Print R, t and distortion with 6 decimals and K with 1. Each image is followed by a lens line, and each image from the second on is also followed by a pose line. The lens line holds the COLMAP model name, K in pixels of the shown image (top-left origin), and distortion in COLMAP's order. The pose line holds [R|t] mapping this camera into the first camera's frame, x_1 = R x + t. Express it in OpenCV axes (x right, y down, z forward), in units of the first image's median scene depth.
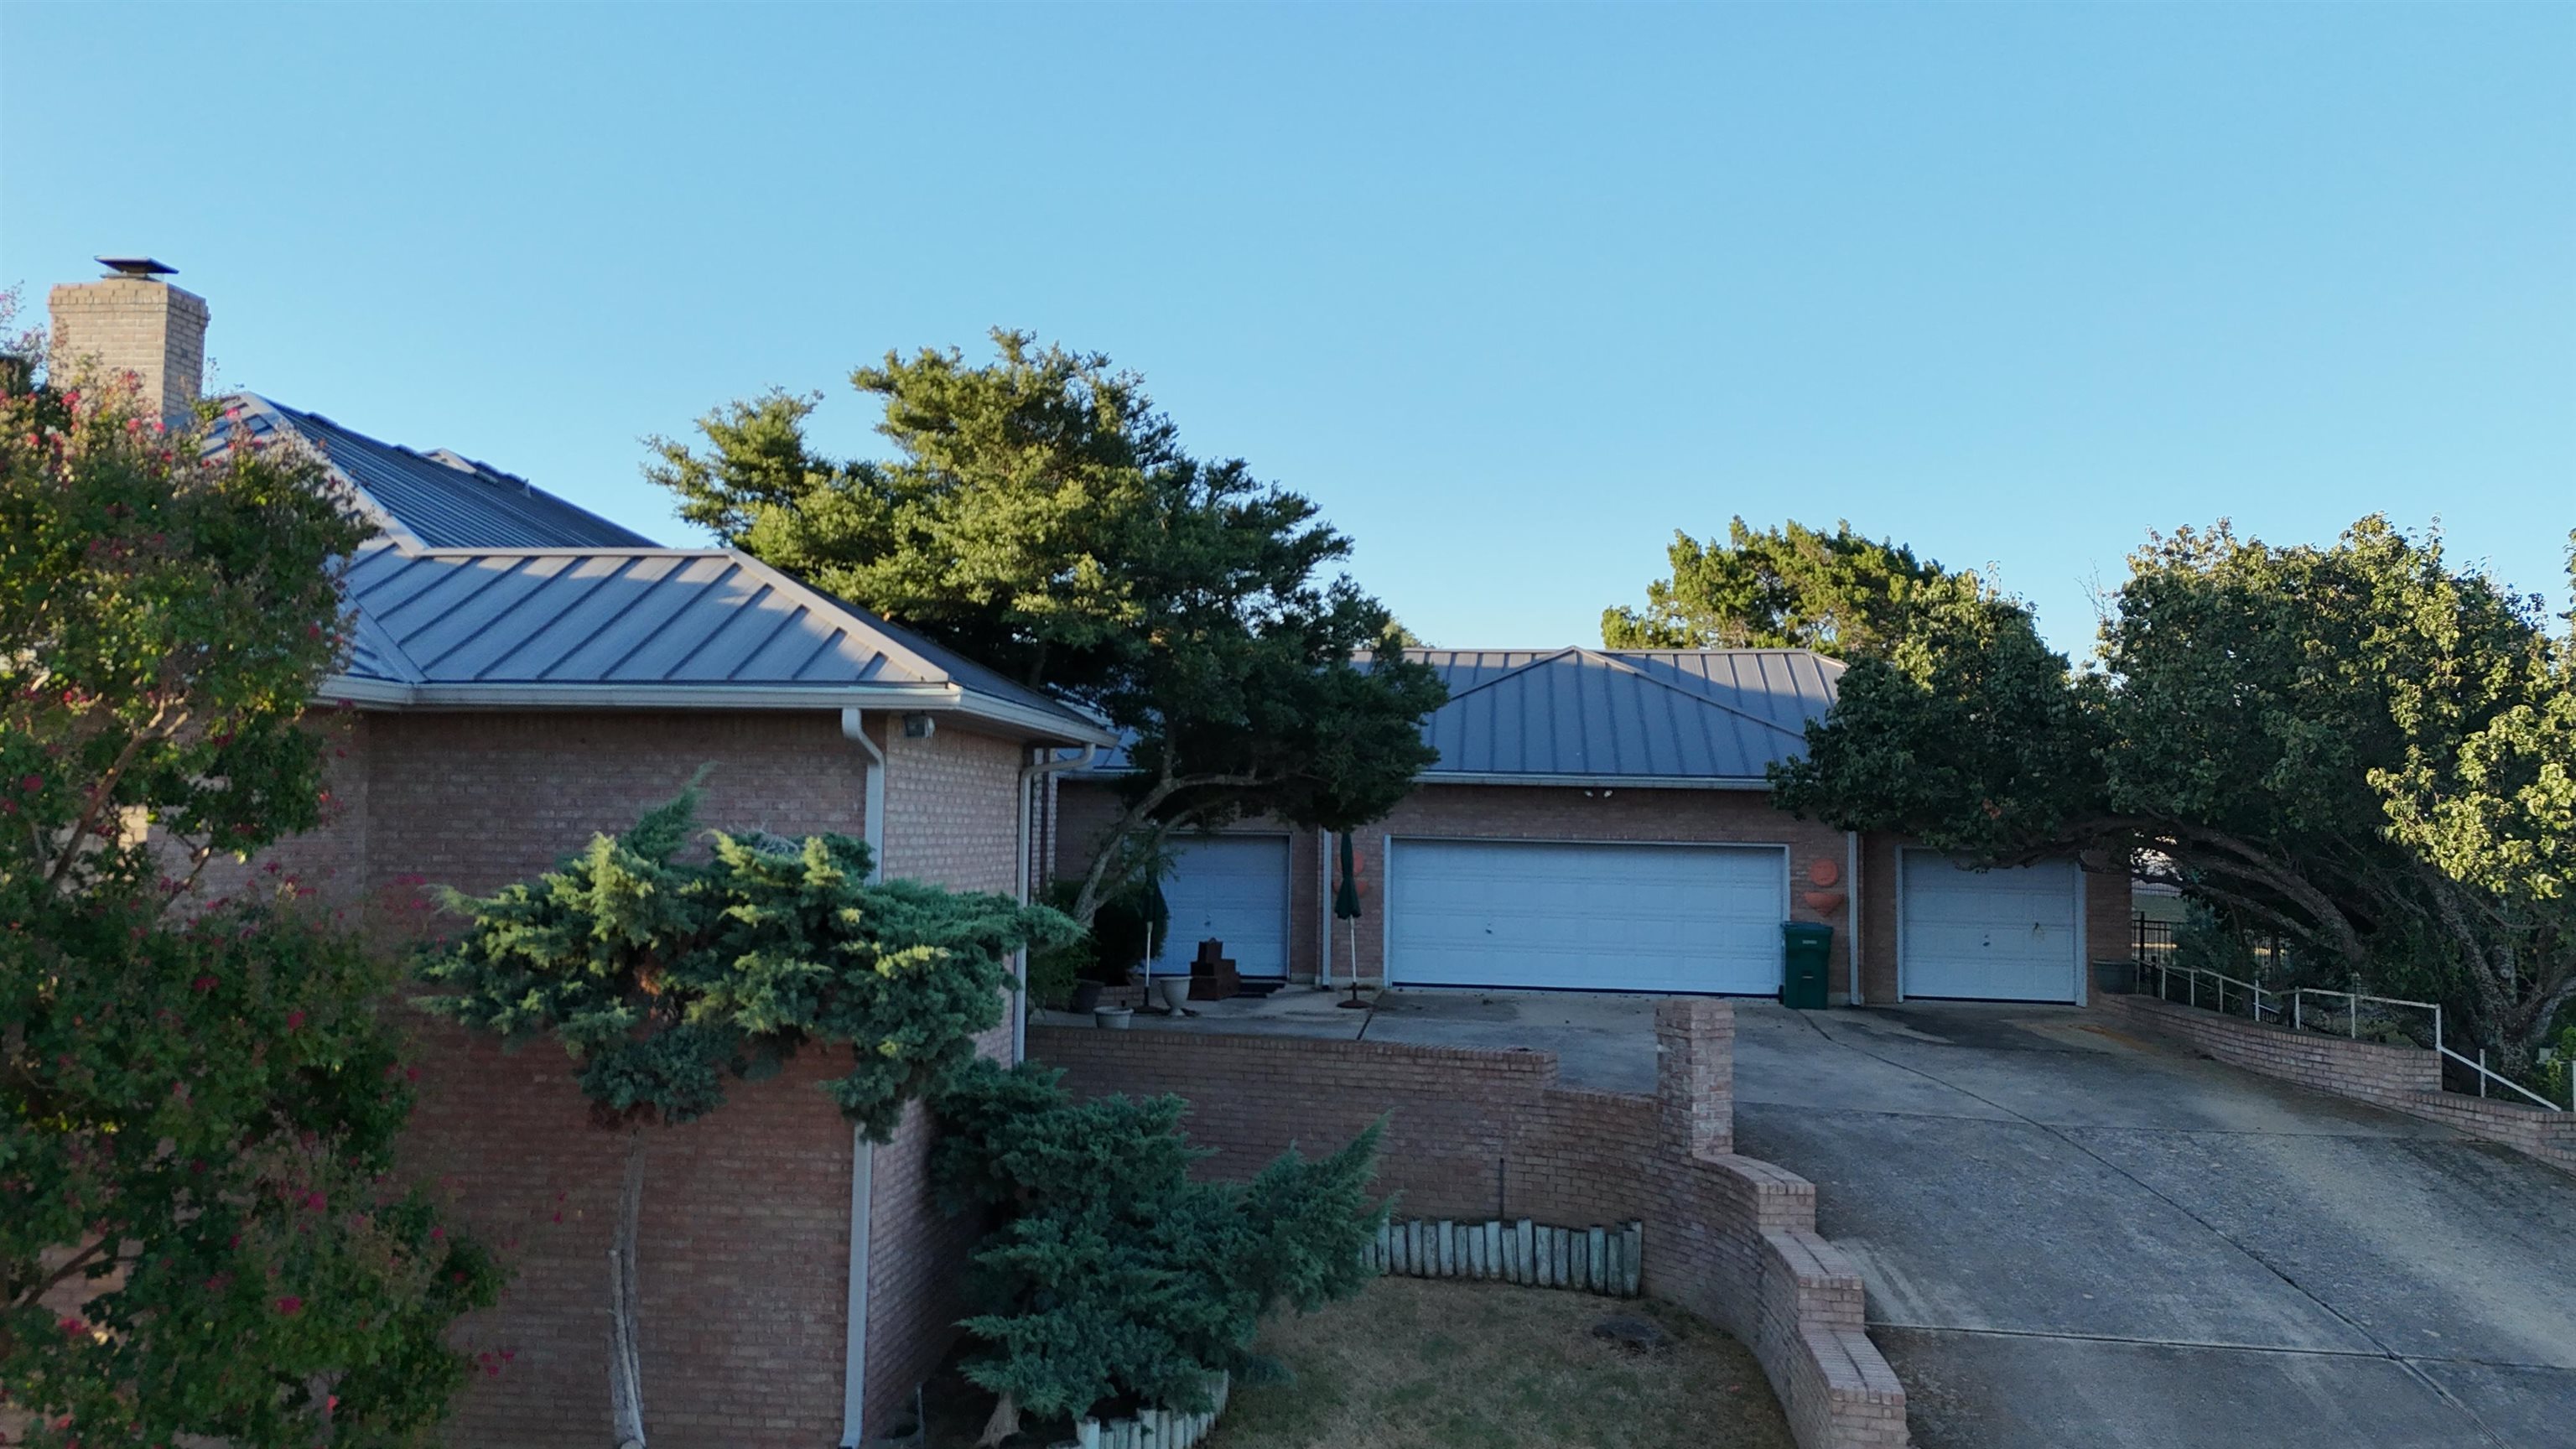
lens RADIAL K [[1894.6, 0, 1288.0], [0, 1894.6, 724.5], [0, 0, 1]] dist [0.054157, -0.054593]
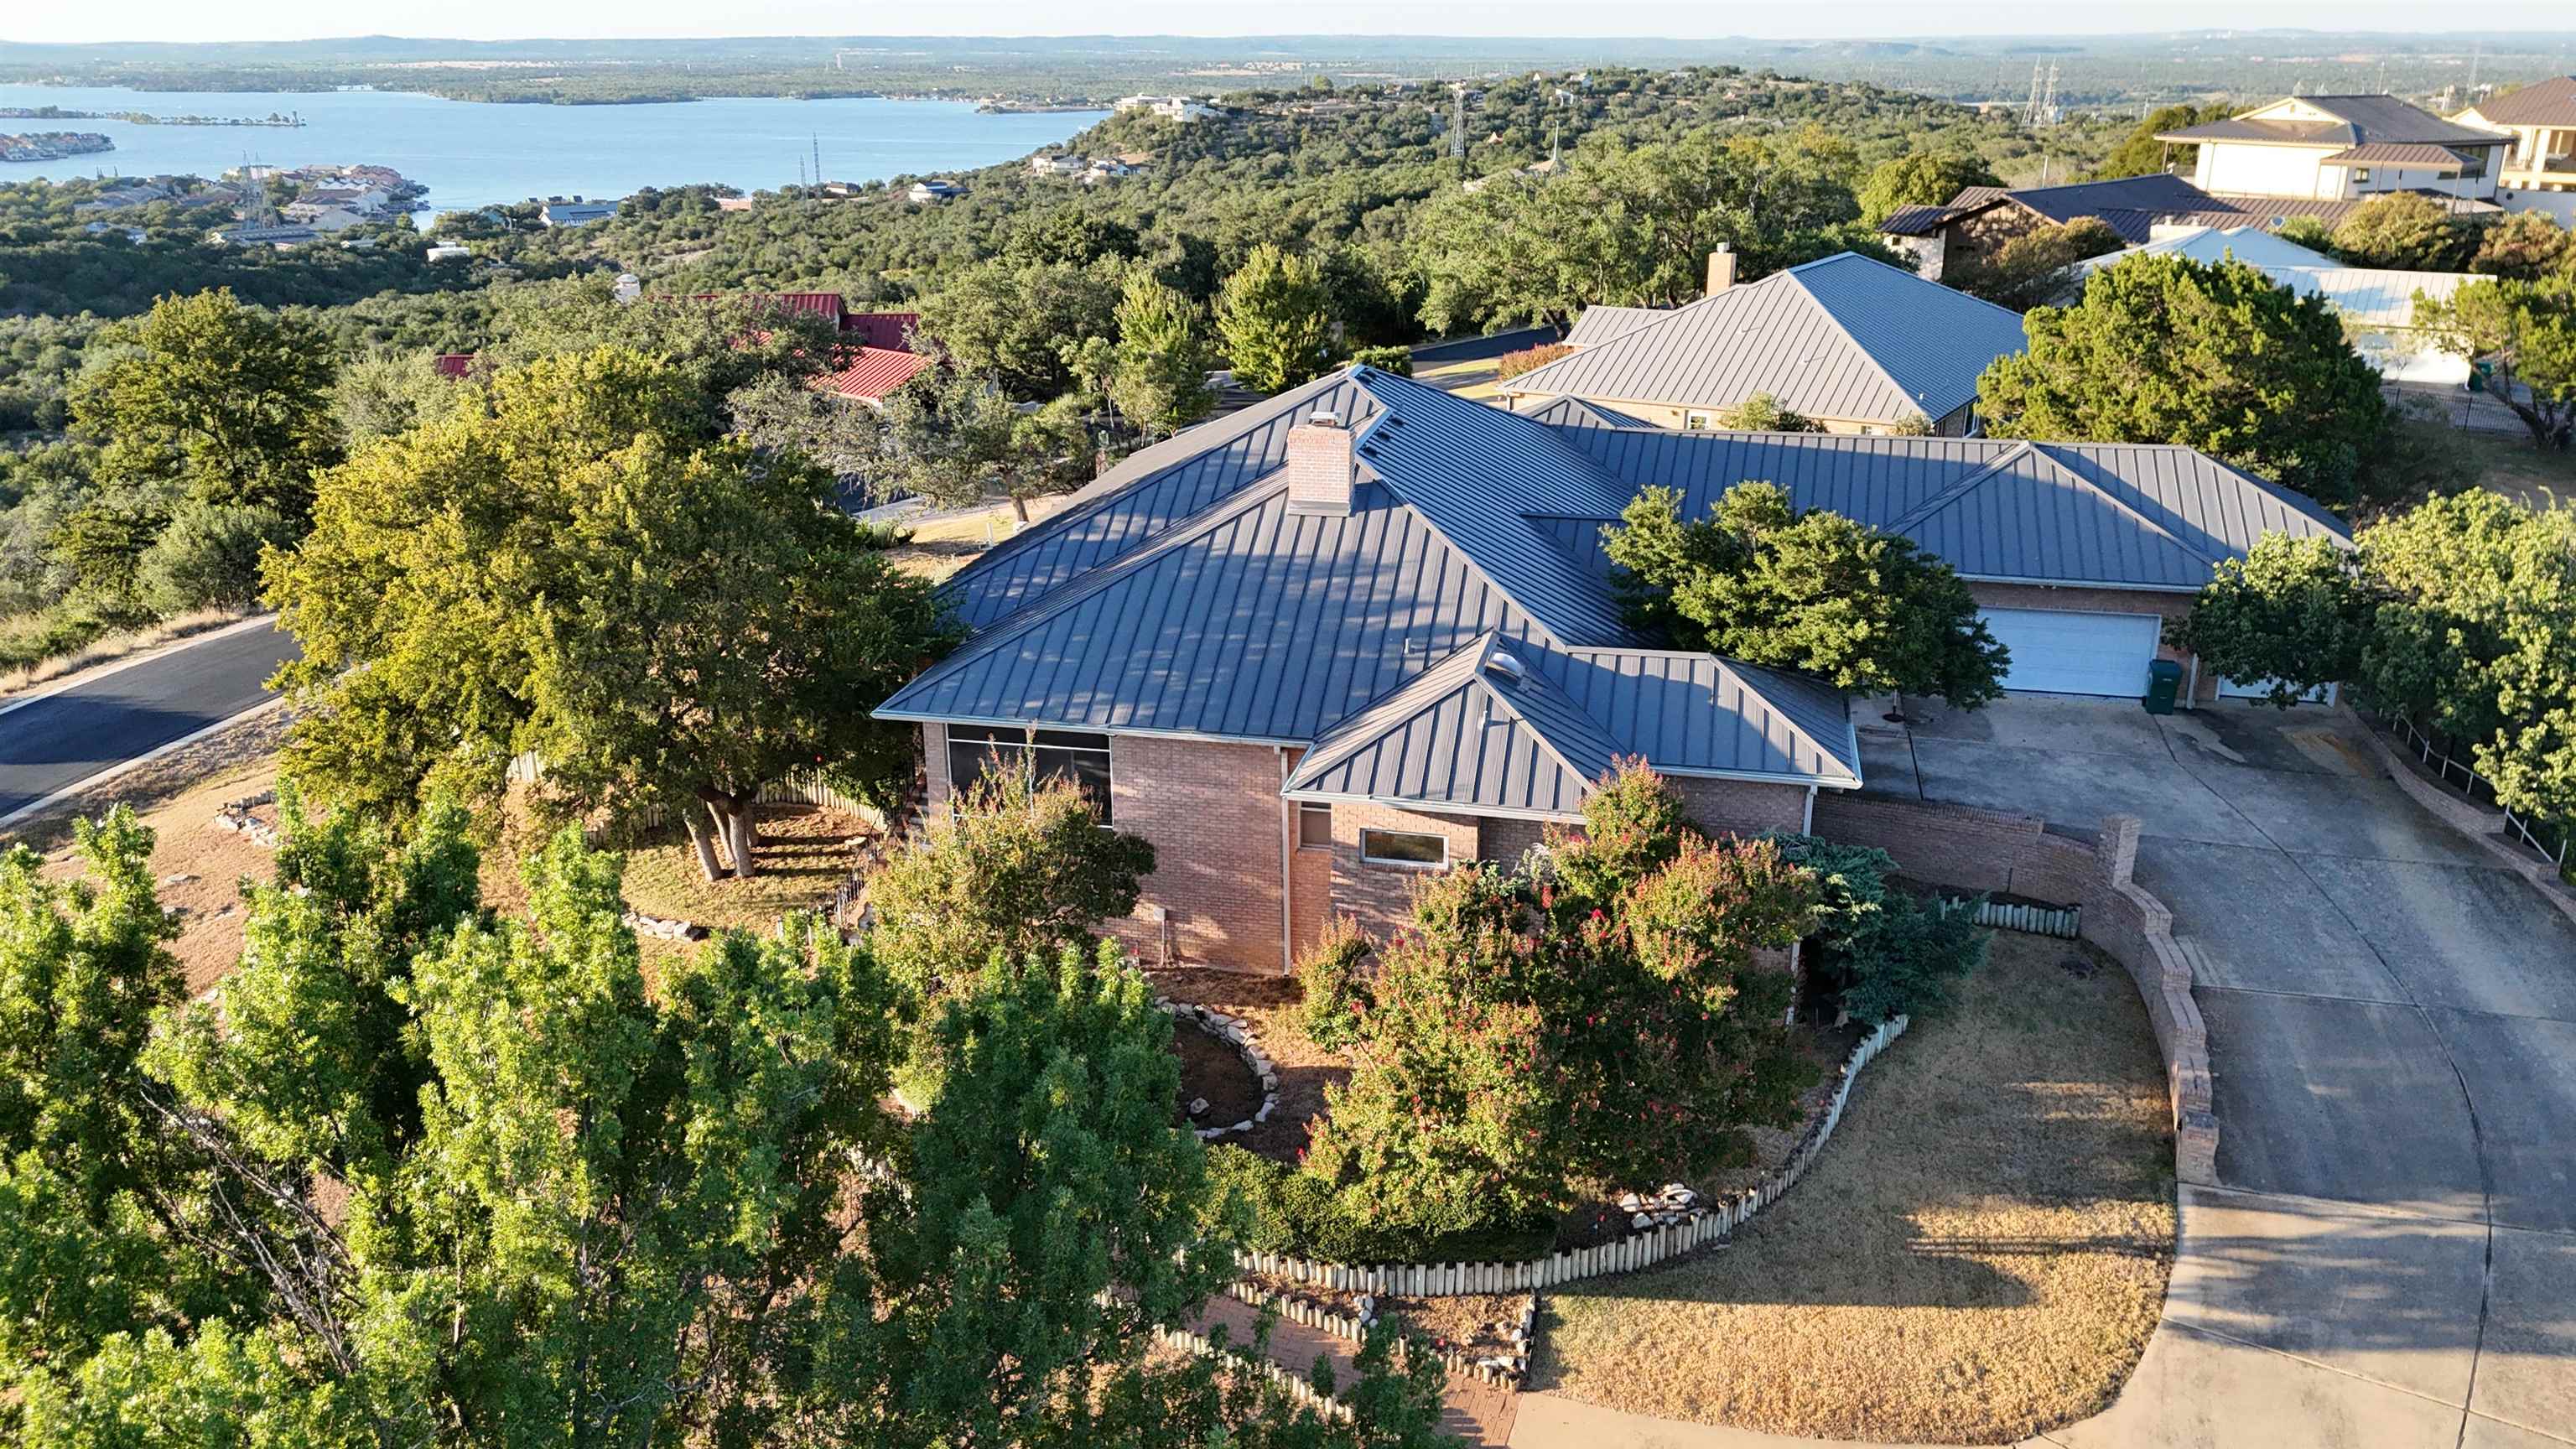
lens RADIAL K [[1890.8, 0, 1288.0], [0, 1890.8, 724.5], [0, 0, 1]] dist [0.062200, -0.057710]
pose [[0.992574, 0.017663, -0.120349, -0.480297], [0.029824, 0.923861, 0.381564, -0.833084], [0.117926, -0.382320, 0.916474, -1.086183]]
